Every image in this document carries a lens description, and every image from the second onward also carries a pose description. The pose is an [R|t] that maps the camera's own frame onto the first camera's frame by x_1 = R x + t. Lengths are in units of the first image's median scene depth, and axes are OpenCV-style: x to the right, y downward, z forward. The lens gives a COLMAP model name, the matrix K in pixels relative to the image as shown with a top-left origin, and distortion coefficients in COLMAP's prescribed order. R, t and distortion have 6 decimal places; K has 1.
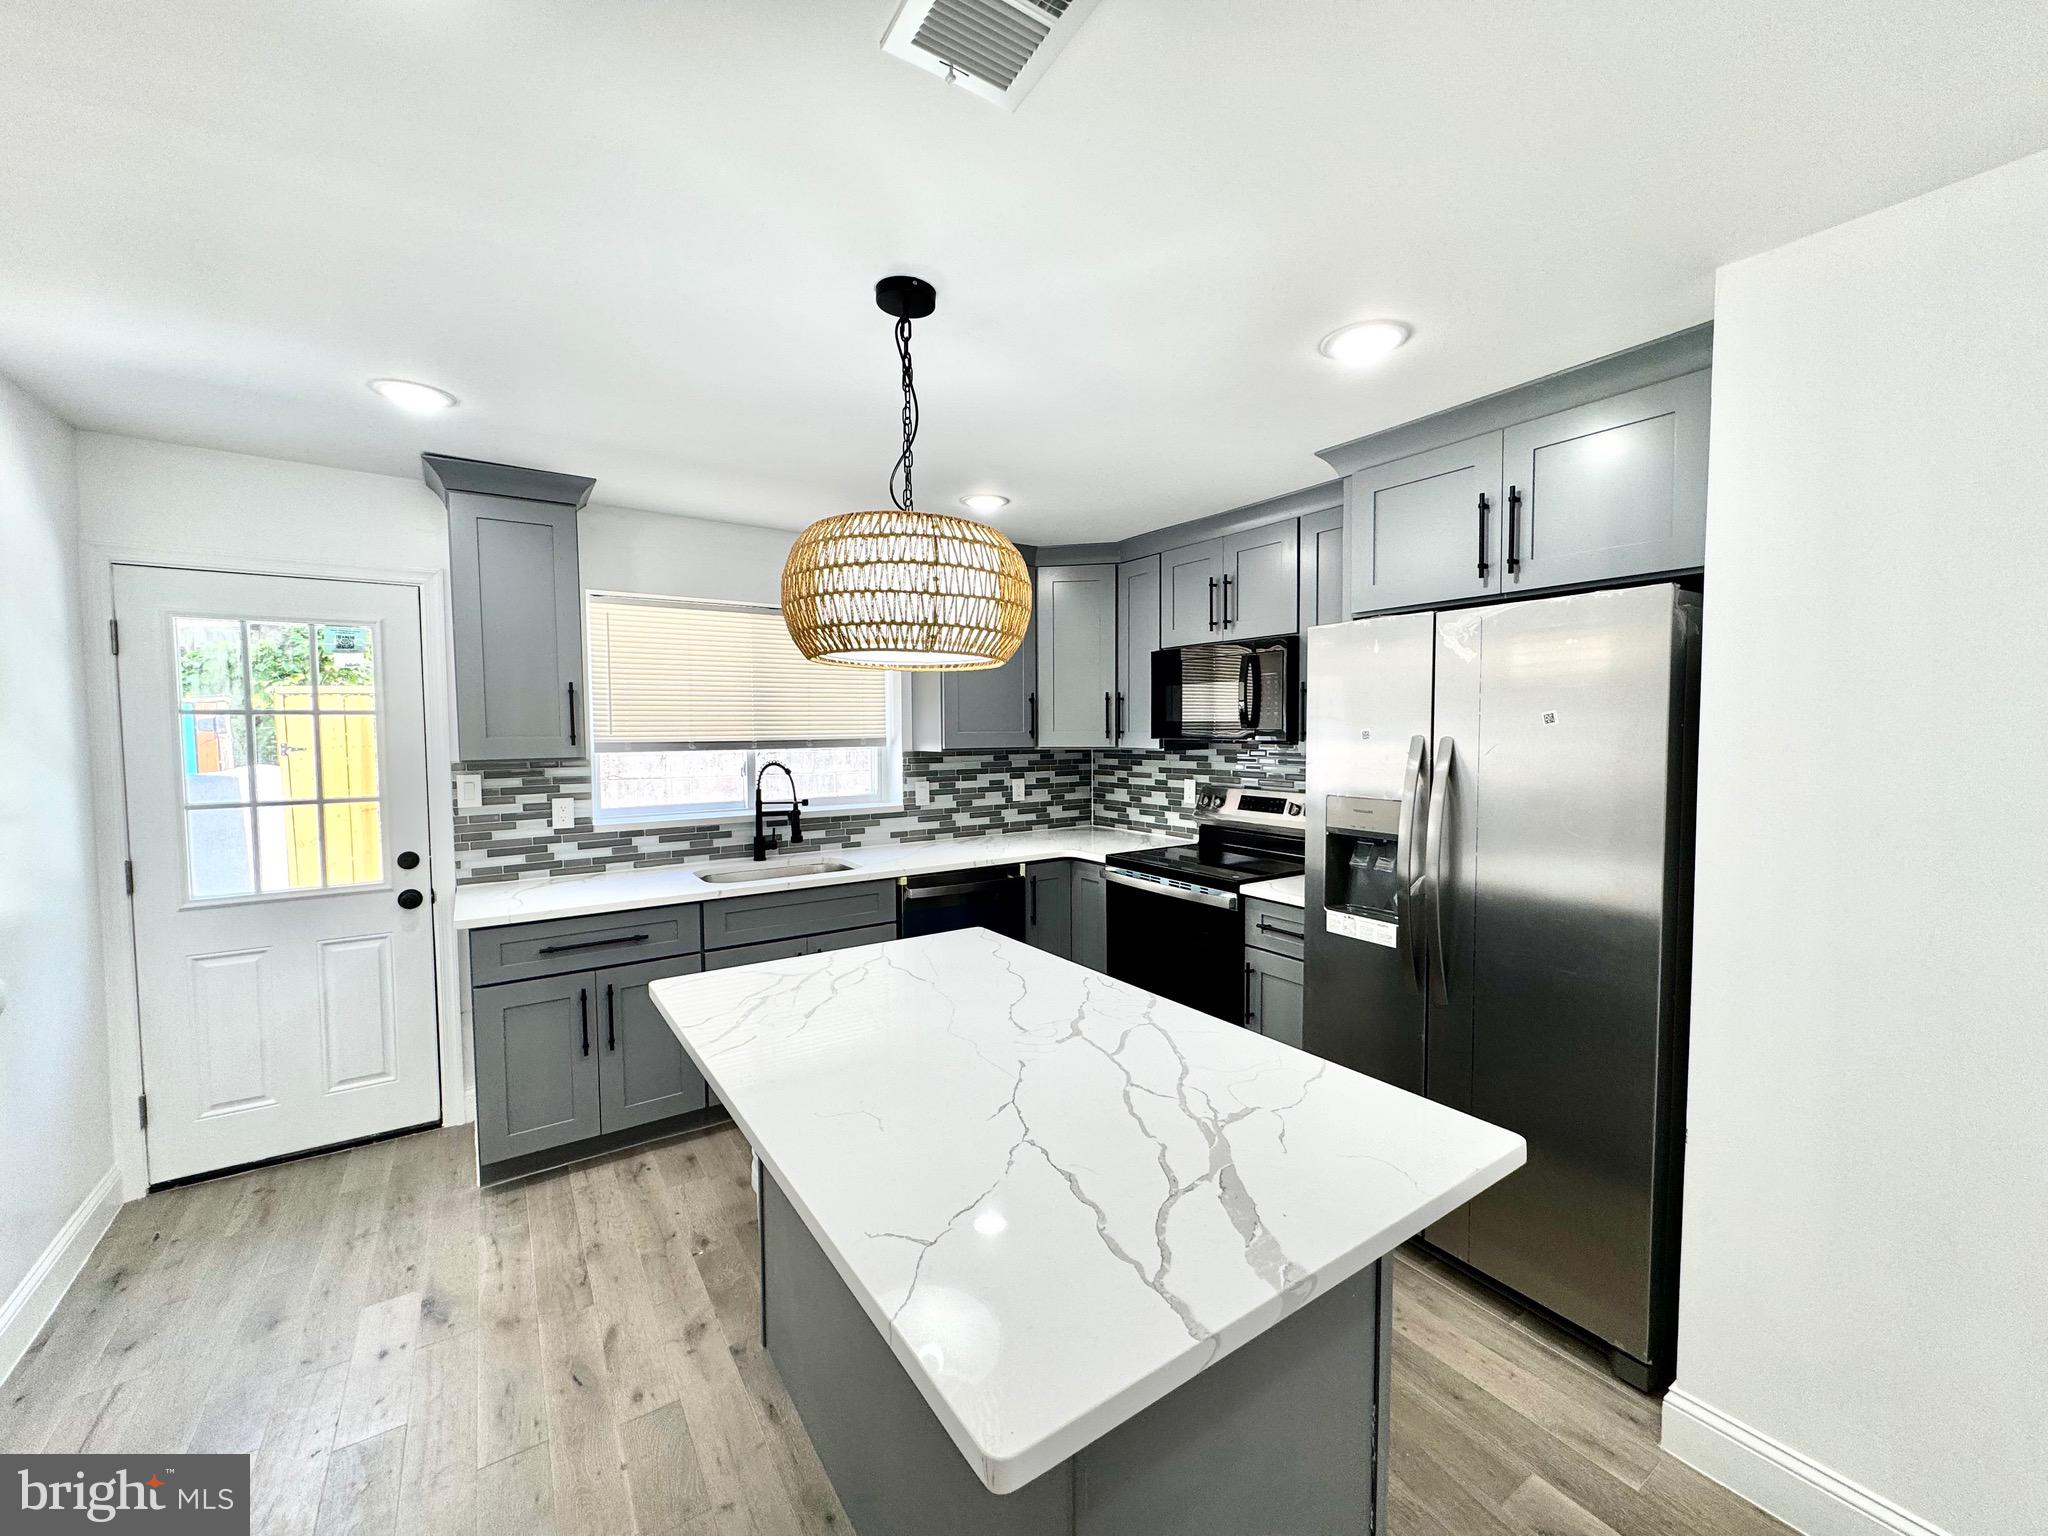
lens RADIAL K [[816.5, 0, 1022.2], [0, 816.5, 764.1], [0, 0, 1]] dist [-0.001522, 0.000347]
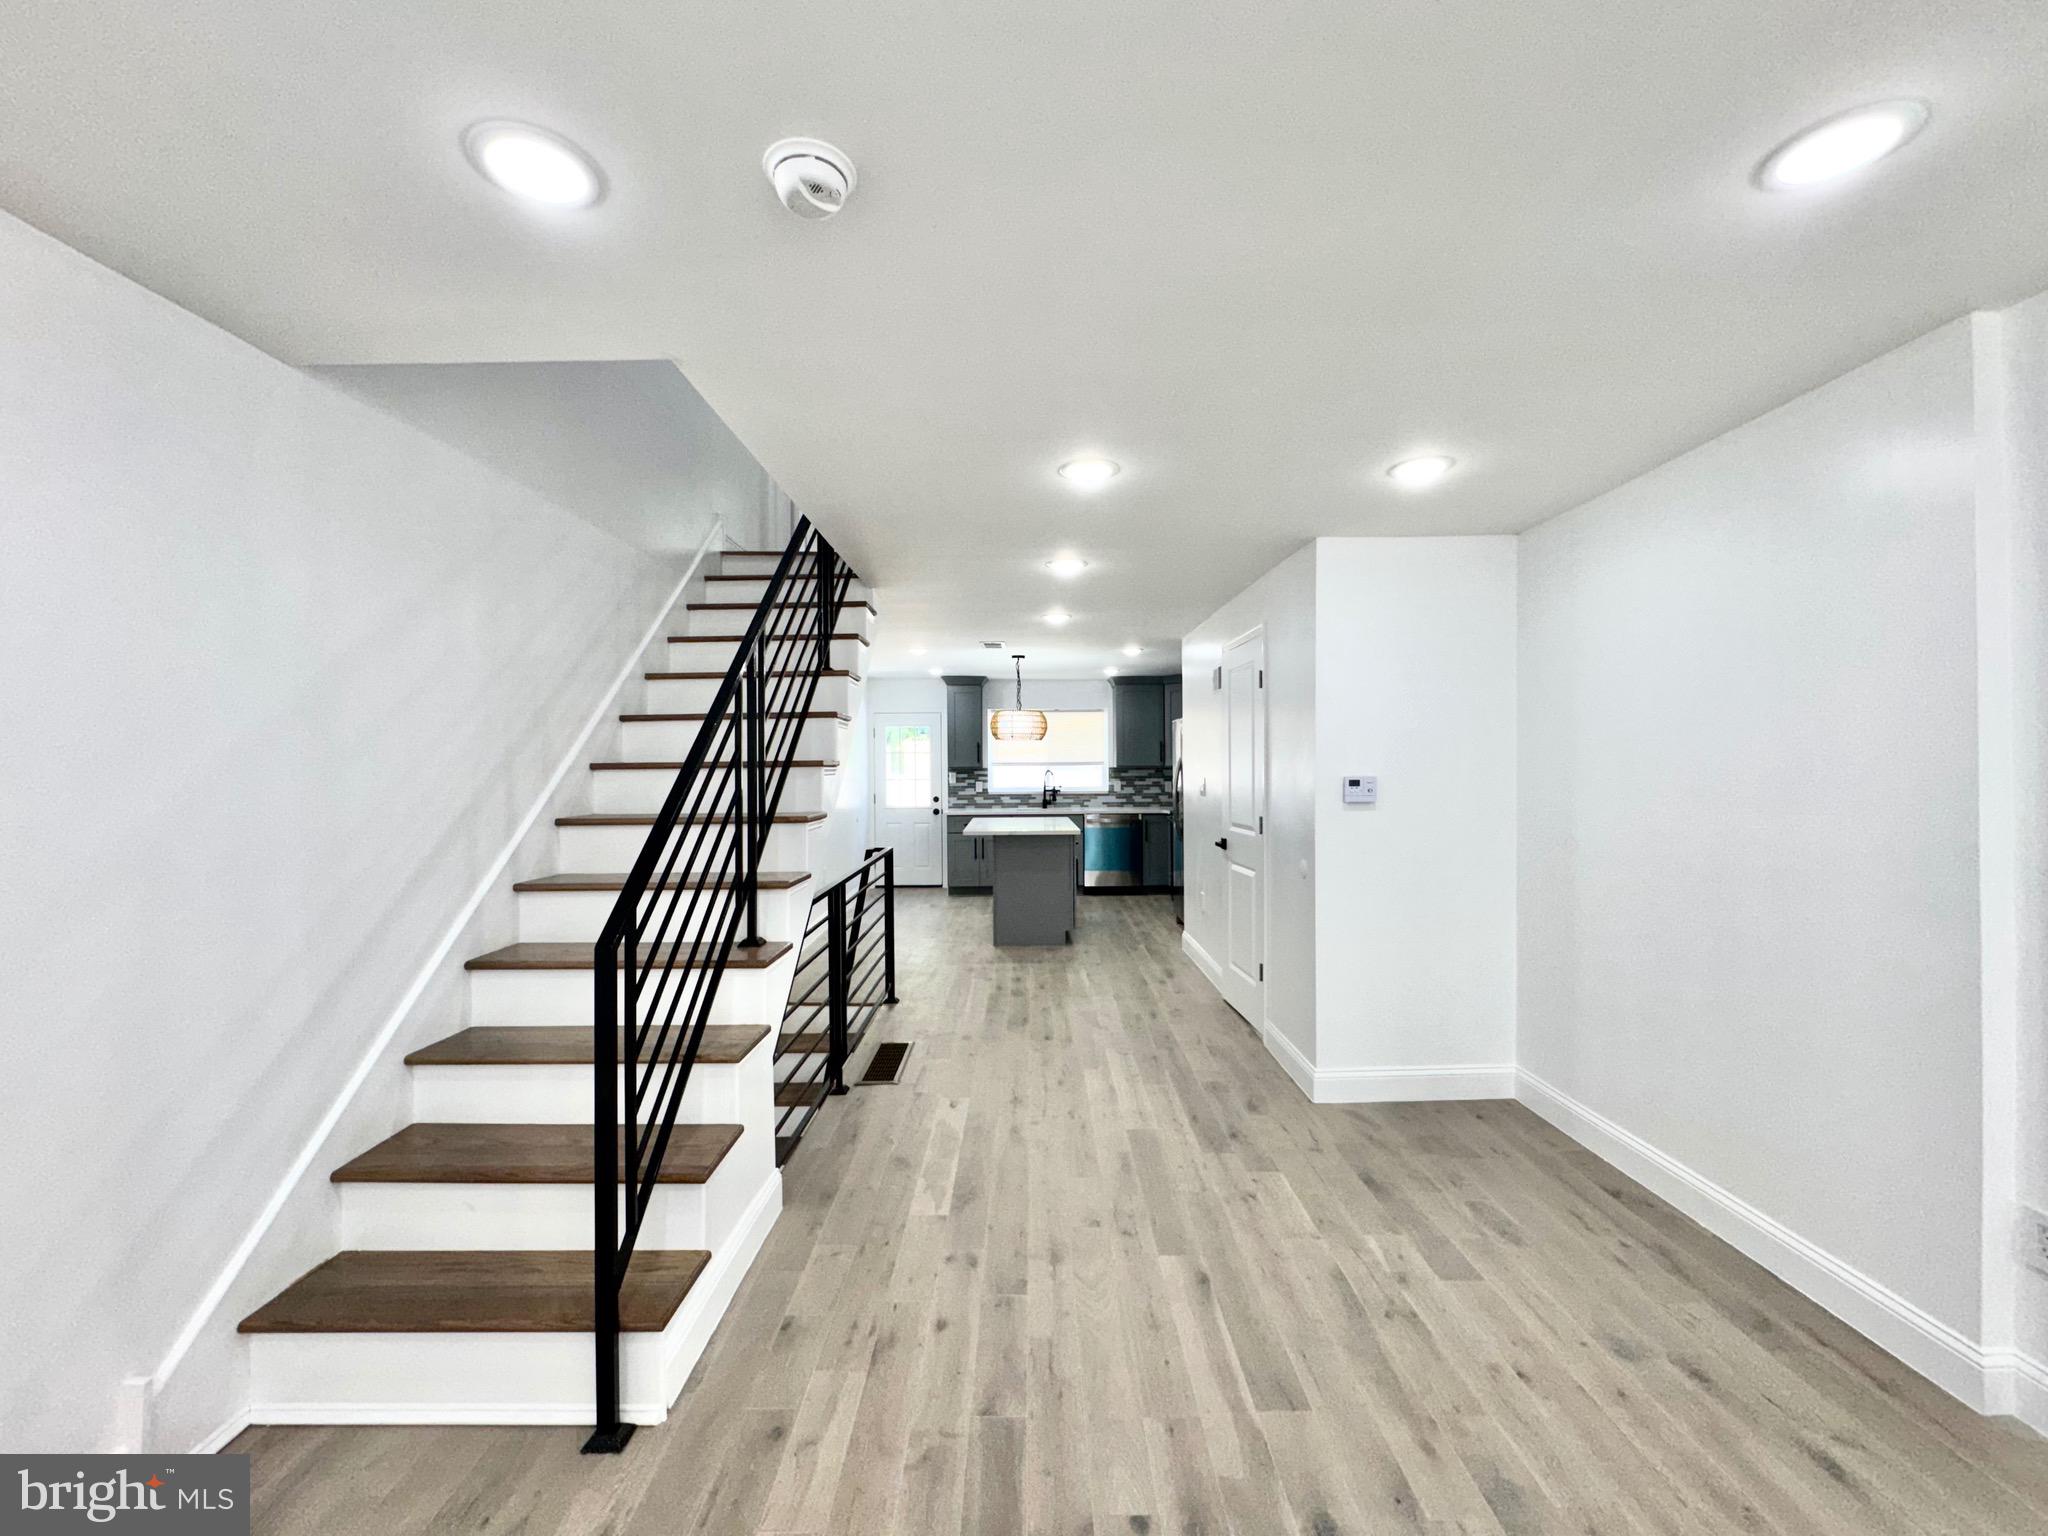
lens RADIAL K [[816.5, 0, 1022.0], [0, 816.5, 764.9], [0, 0, 1]] dist [-0.001522, 0.000347]
pose [[0.830199, 0.001547, -0.557465, 1.249561], [-0.024193, 0.999154, -0.033256, 0.079882], [0.556942, 0.041096, 0.829534, -1.400591]]
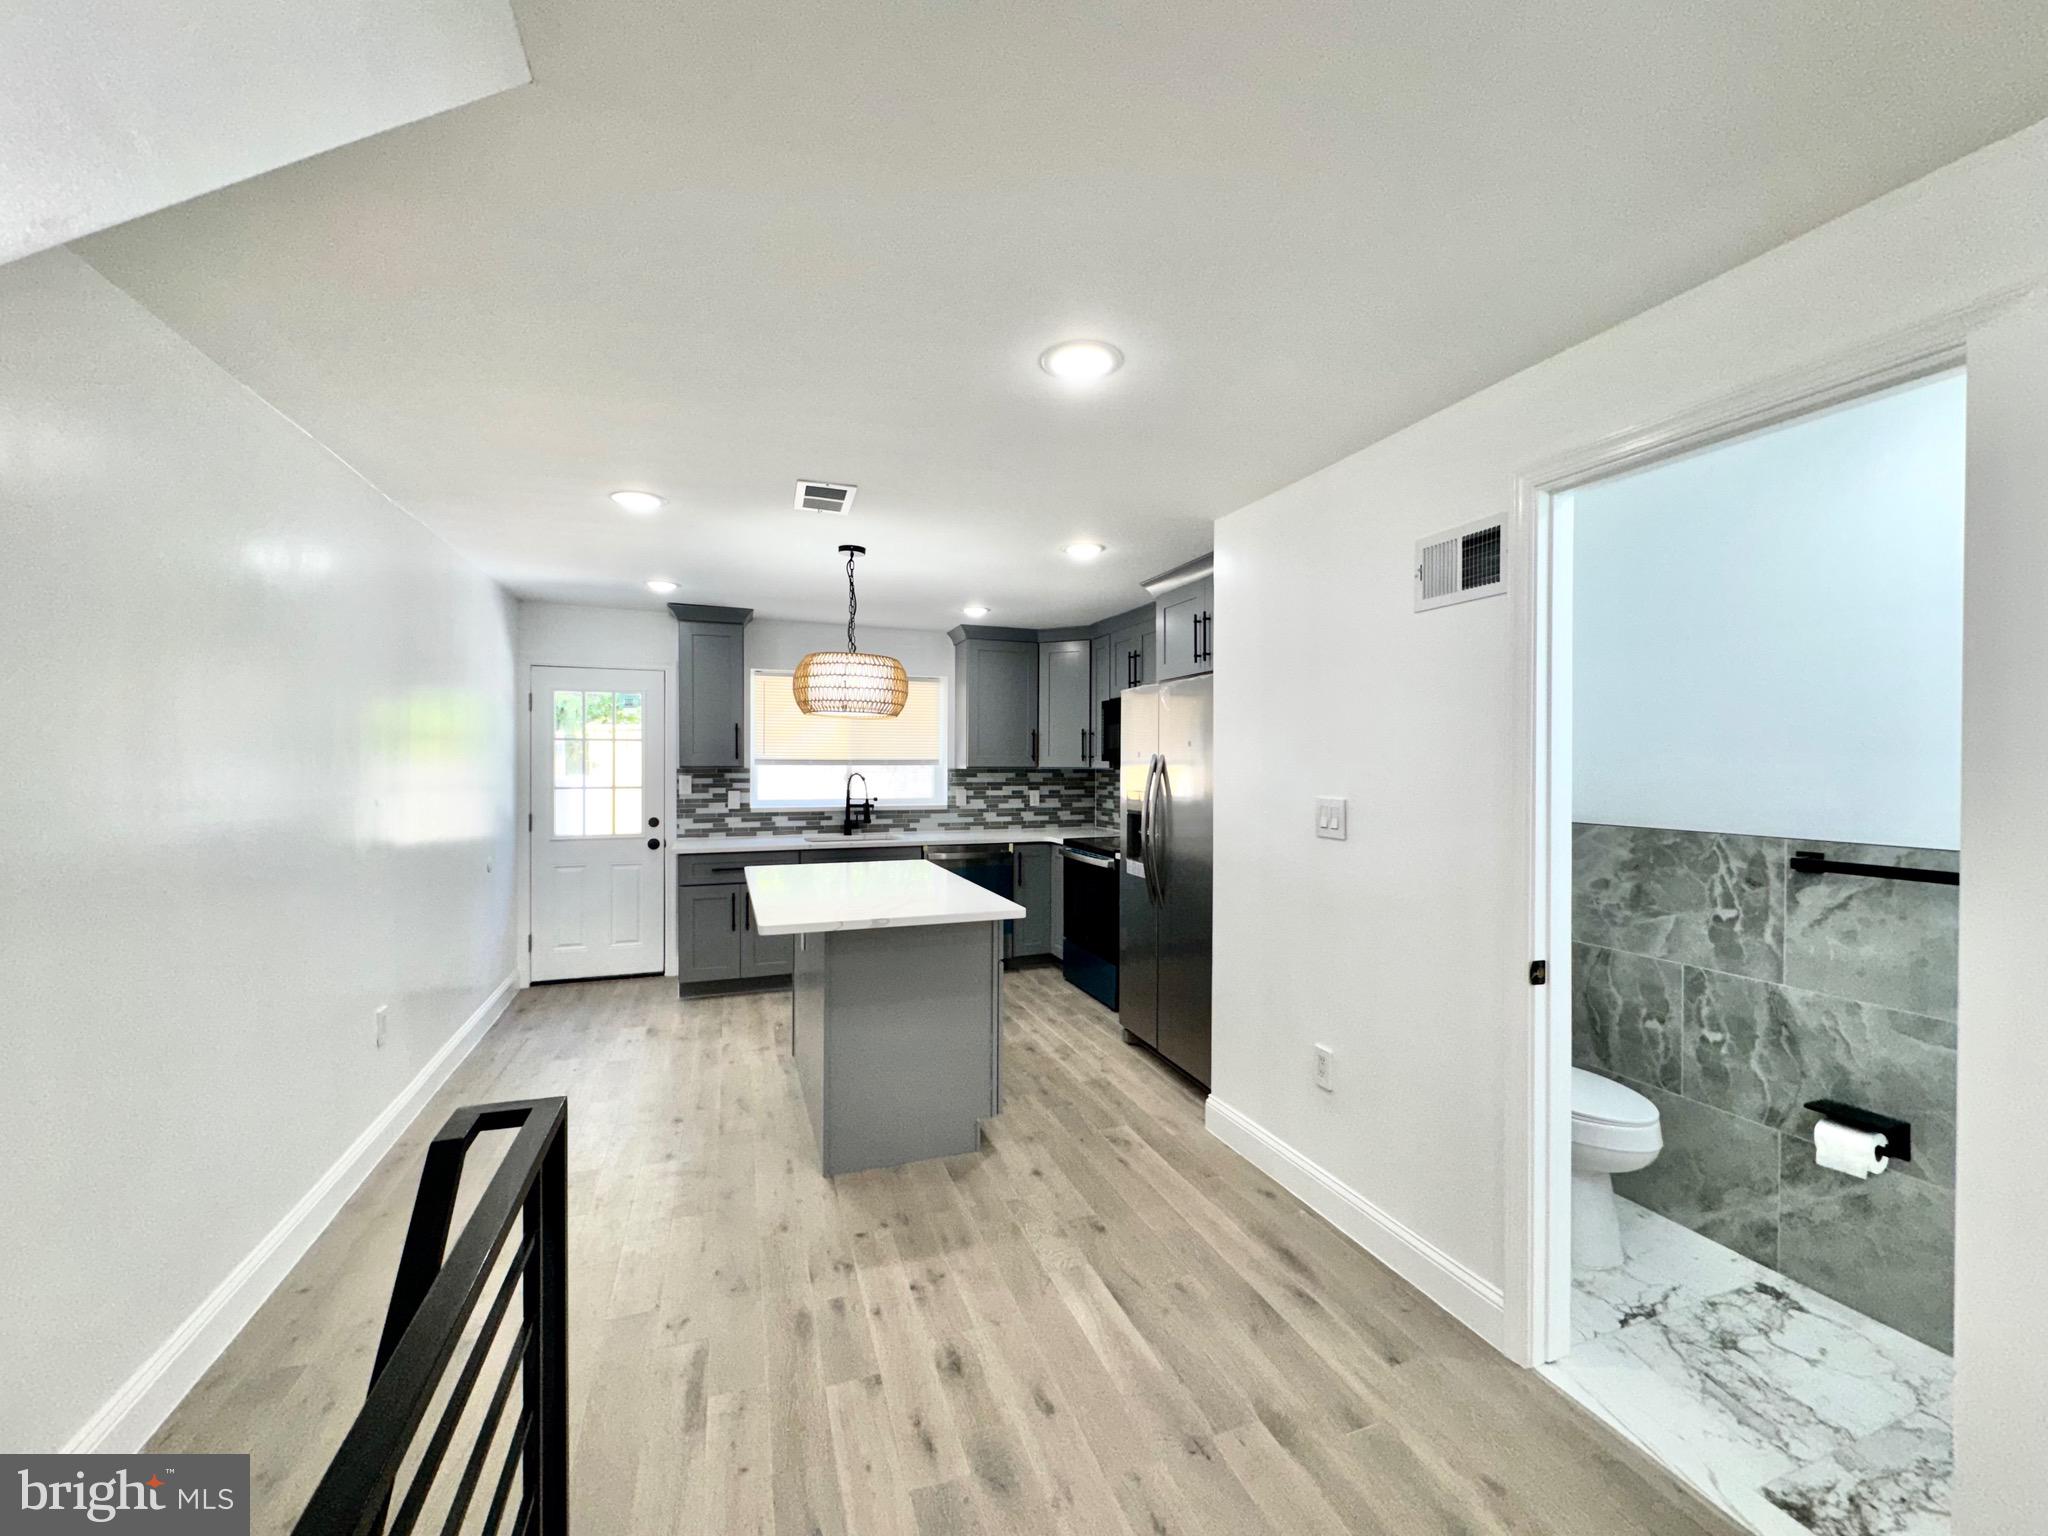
lens RADIAL K [[816.5, 0, 1019.3], [0, 816.5, 762.8], [0, 0, 1]] dist [-0.001522, 0.000347]
pose [[0.970380, 0.010346, -0.241360, 0.450482], [-0.021340, 0.998848, -0.042983, 0.046393], [0.240638, 0.046861, 0.969483, -0.541606]]
